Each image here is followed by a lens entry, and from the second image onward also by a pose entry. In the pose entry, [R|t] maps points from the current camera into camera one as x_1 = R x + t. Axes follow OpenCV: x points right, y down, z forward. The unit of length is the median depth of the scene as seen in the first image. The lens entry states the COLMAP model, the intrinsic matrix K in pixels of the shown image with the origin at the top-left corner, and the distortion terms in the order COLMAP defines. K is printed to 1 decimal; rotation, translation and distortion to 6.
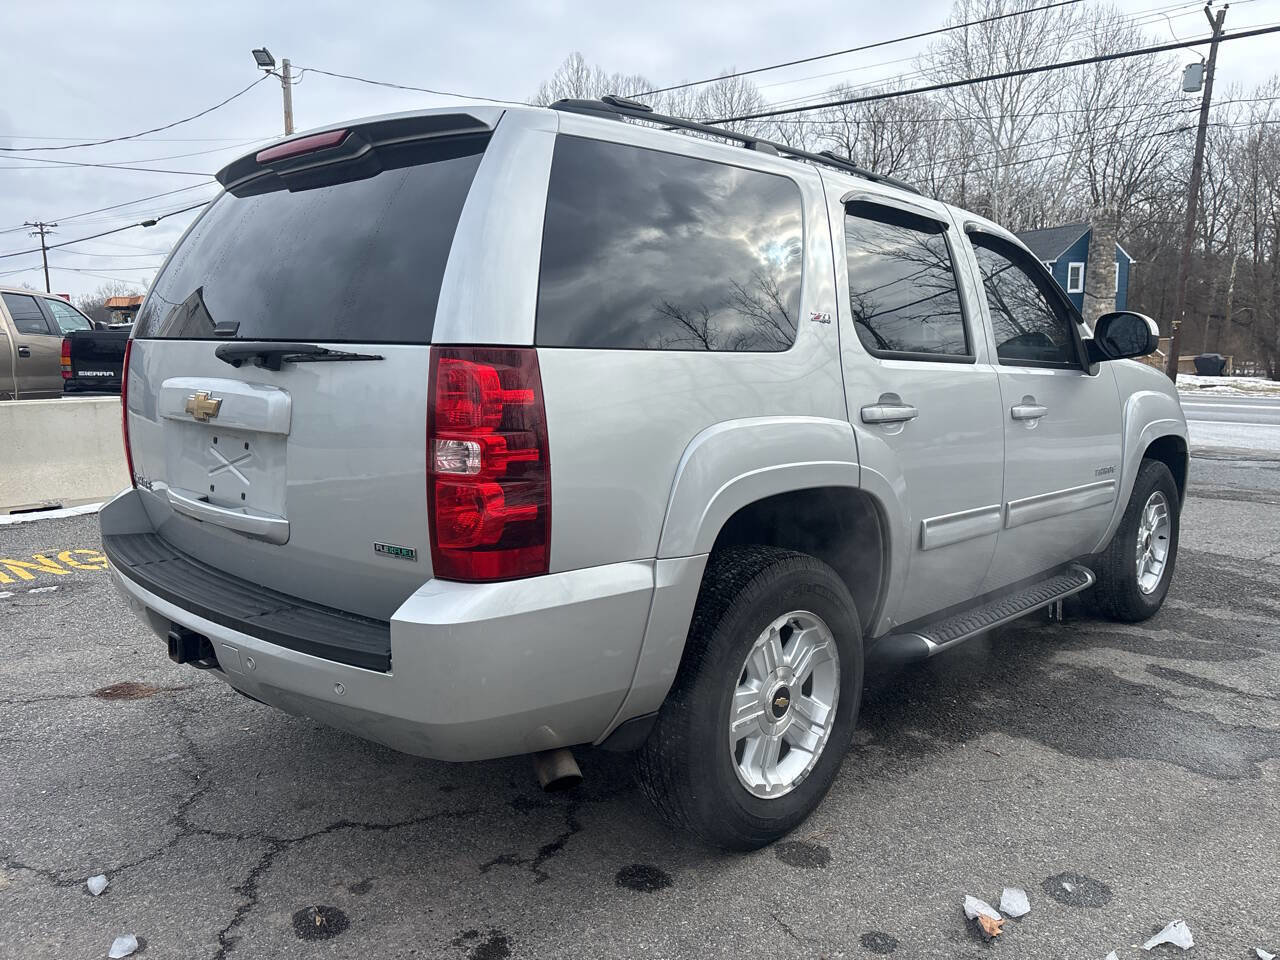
lens RADIAL K [[962.2, 0, 643.9], [0, 962.2, 481.6], [0, 0, 1]] dist [0.047872, -0.047645]
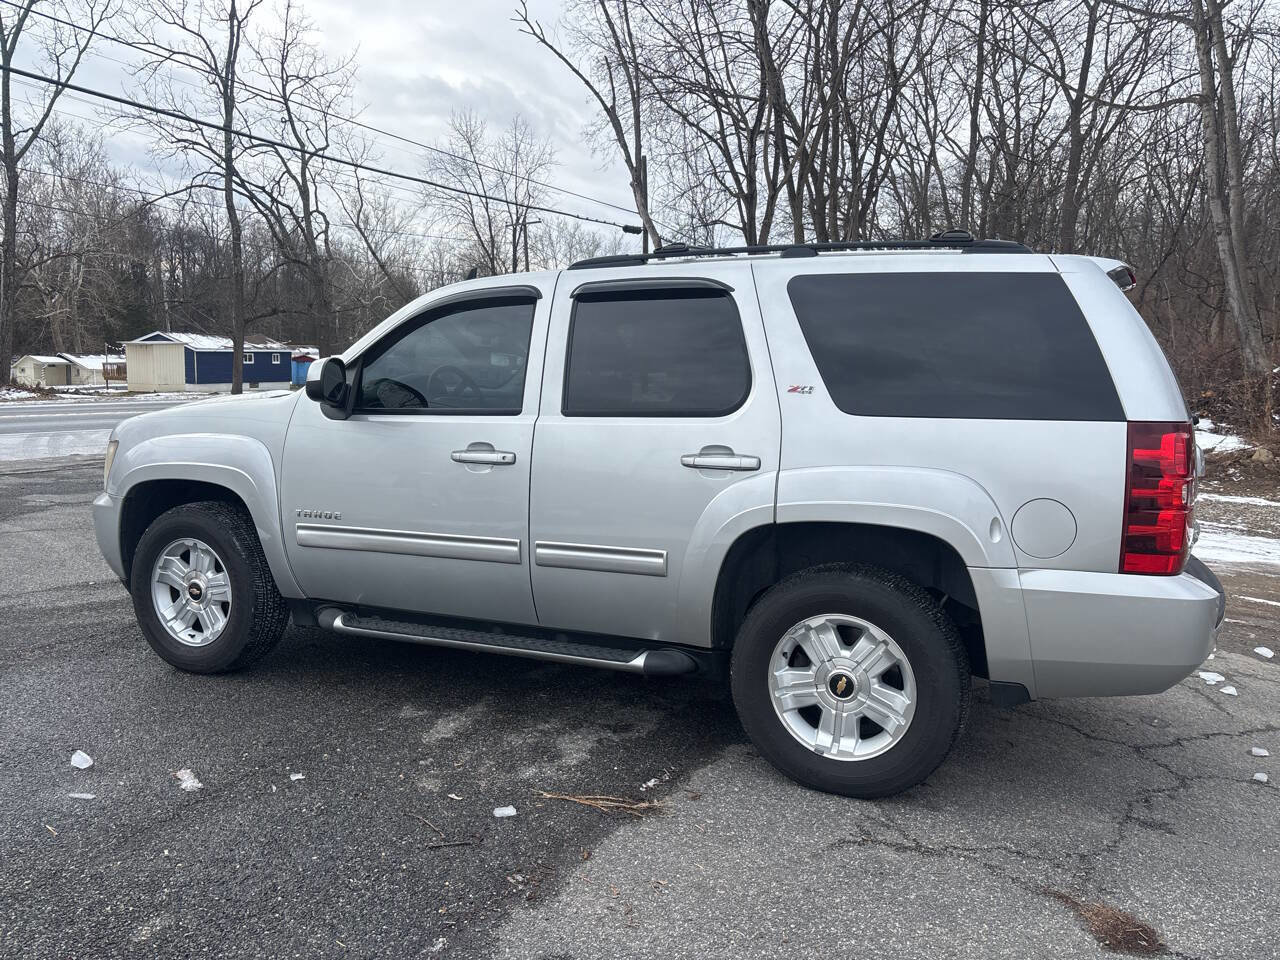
lens RADIAL K [[962.2, 0, 648.4], [0, 962.2, 475.5], [0, 0, 1]] dist [0.047872, -0.047645]
pose [[-0.342937, -0.114292, 0.932380, -1.343745], [0.111010, 0.980684, 0.161044, -0.330894], [-0.932776, 0.158731, -0.323625, 1.945384]]
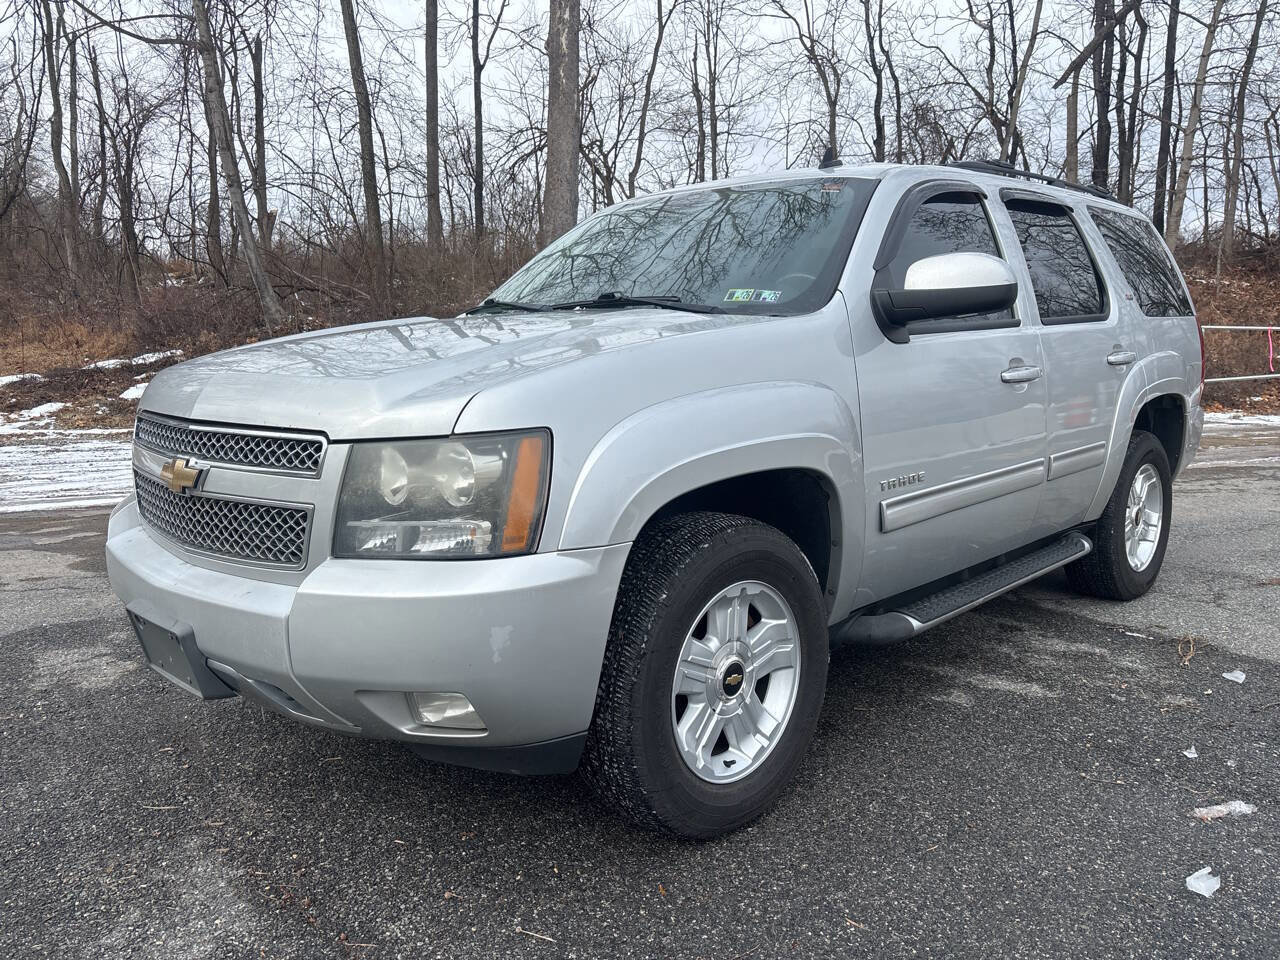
lens RADIAL K [[962.2, 0, 633.2], [0, 962.2, 482.7], [0, 0, 1]] dist [0.047872, -0.047645]
pose [[-0.999923, -0.004699, 0.011463, 0.456688], [-0.001202, 0.957697, 0.287775, -0.382371], [-0.012330, 0.287740, -0.957629, 2.923078]]
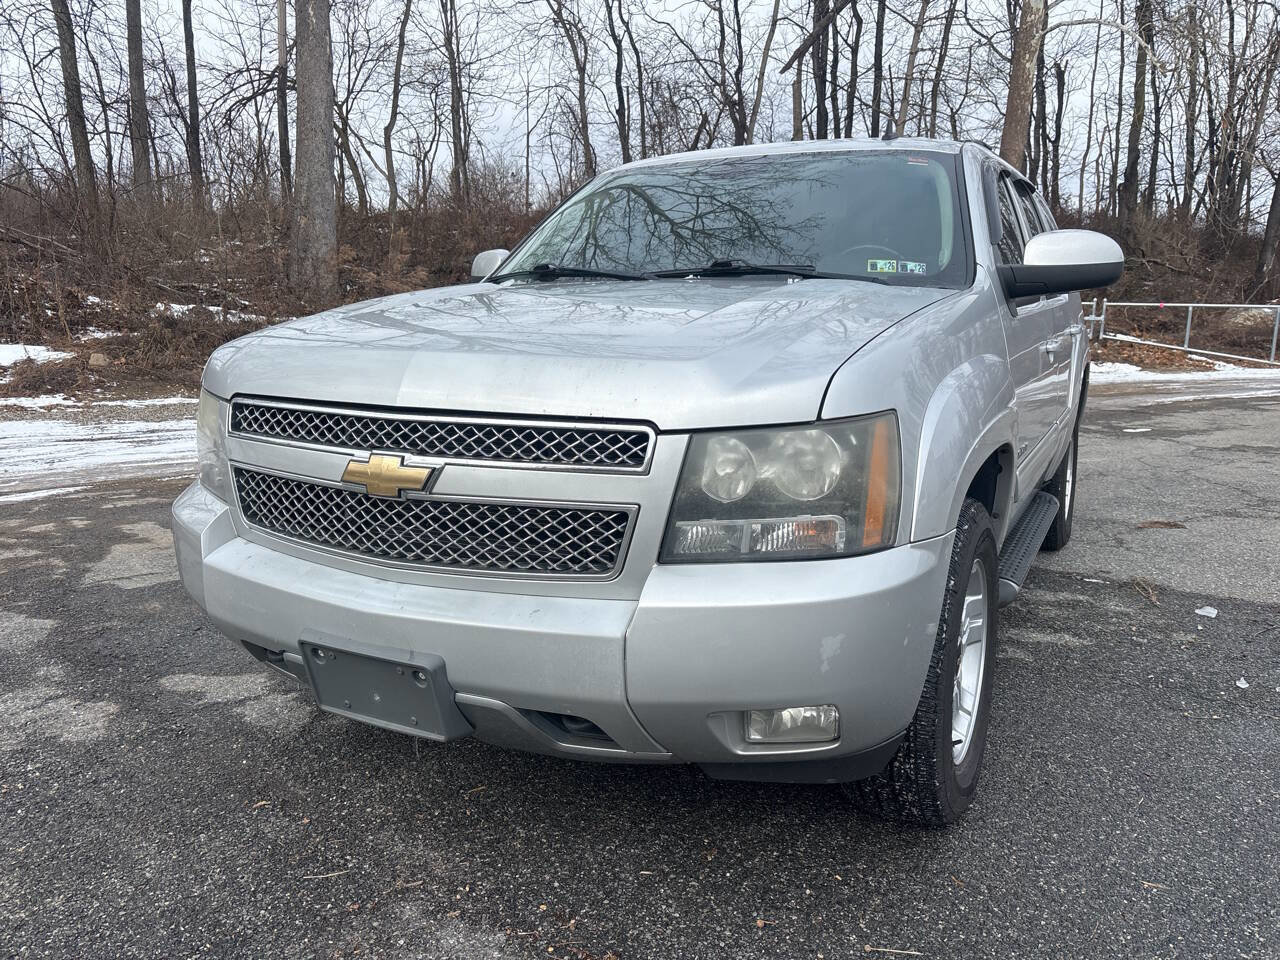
lens RADIAL K [[962.2, 0, 640.3], [0, 962.2, 479.8], [0, 0, 1]] dist [0.047872, -0.047645]
pose [[-0.961439, 0.036417, -0.272598, 0.870597], [-0.051937, 0.949316, 0.310002, -0.366708], [0.270071, 0.312206, -0.910818, 2.800575]]
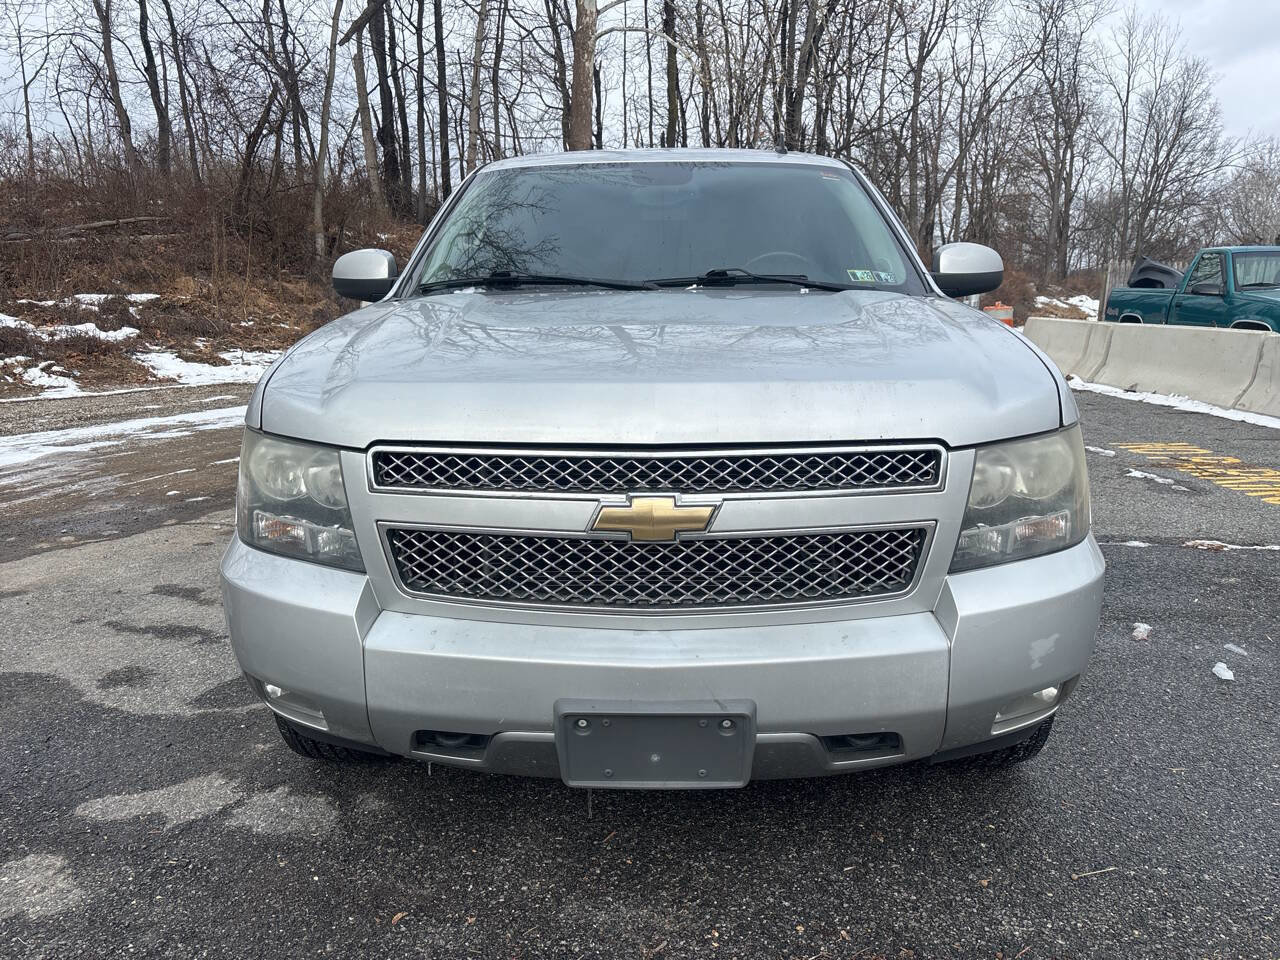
lens RADIAL K [[962.2, 0, 646.3], [0, 962.2, 481.7], [0, 0, 1]] dist [0.047872, -0.047645]
pose [[-0.738610, 0.129298, -0.661617, 1.275743], [-0.097408, 0.950665, 0.294528, -0.356439], [0.667059, 0.281988, -0.689576, 2.552053]]
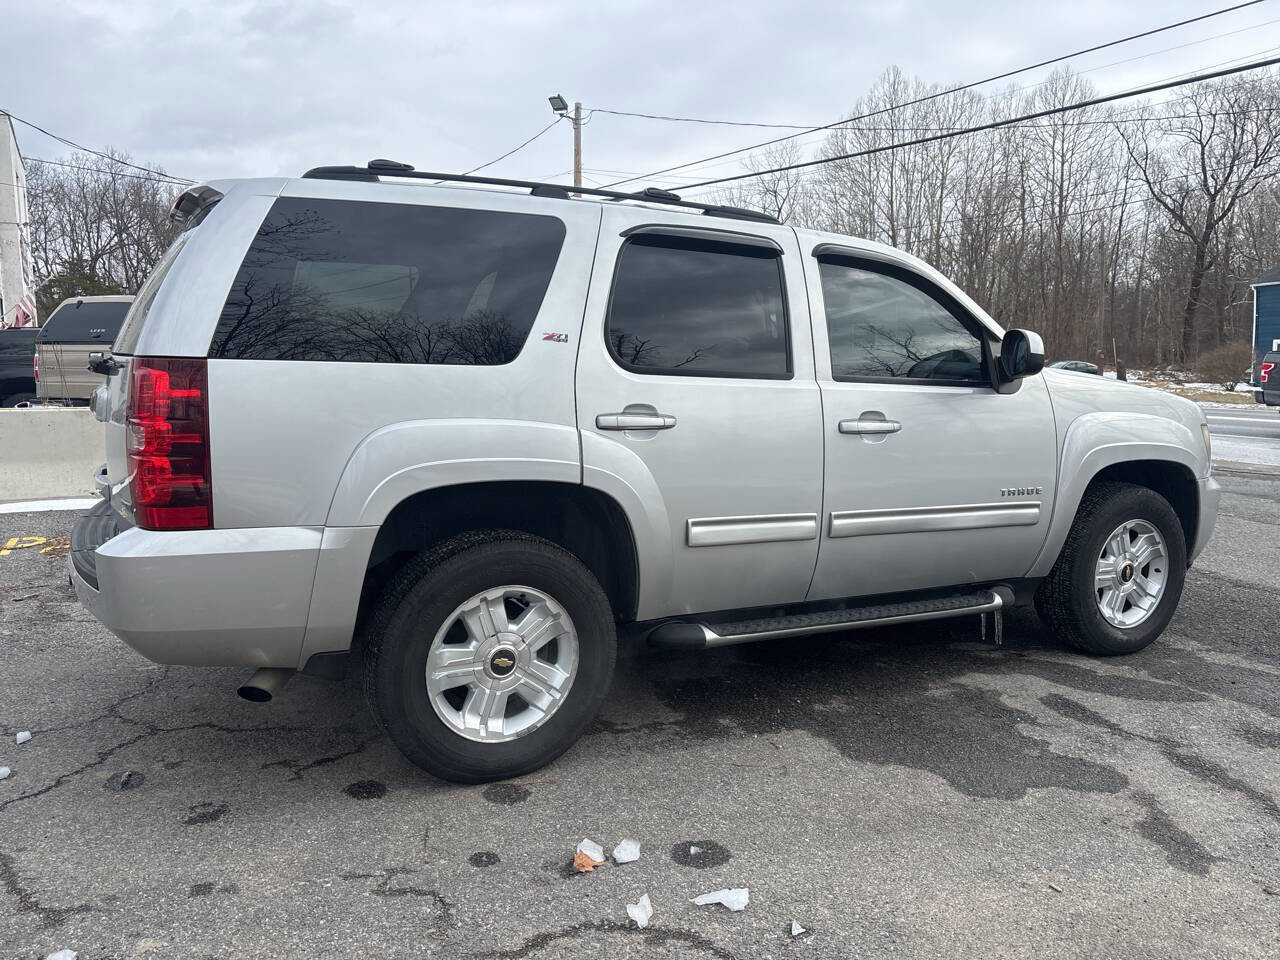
lens RADIAL K [[962.2, 0, 647.2], [0, 962.2, 480.5], [0, 0, 1]] dist [0.047872, -0.047645]
pose [[0.949743, 0.042954, -0.310069, 0.614067], [-0.048827, 0.998744, -0.011201, 0.010245], [0.309199, 0.025777, 0.950648, -0.064228]]
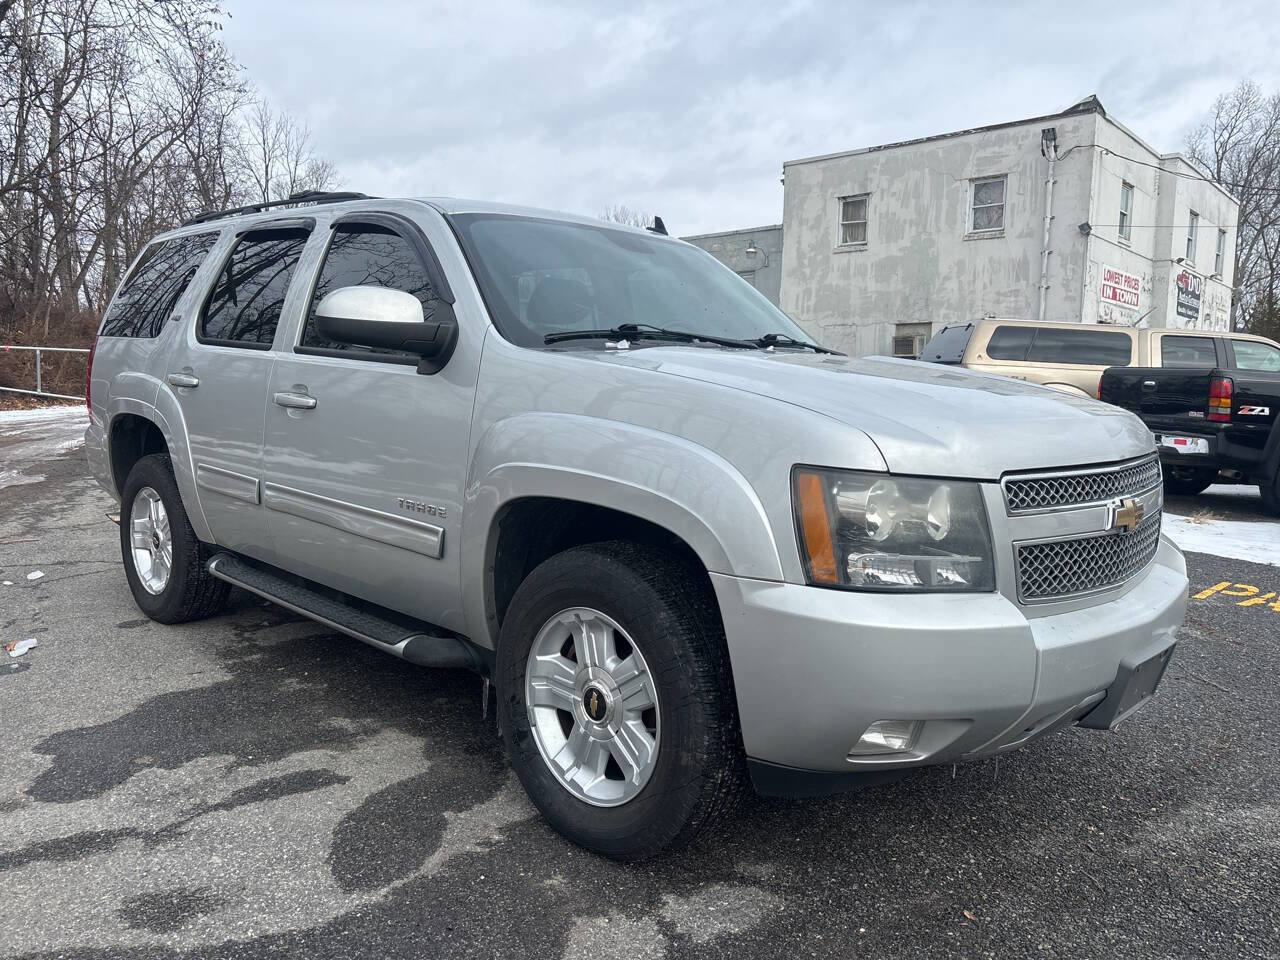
lens RADIAL K [[962.2, 0, 644.1], [0, 962.2, 481.6], [0, 0, 1]] dist [0.047872, -0.047645]
pose [[0.003472, 0.108598, -0.994080, 1.723735], [-0.171172, 0.979478, 0.106405, -0.194725], [0.985235, 0.169789, 0.021990, 1.670383]]
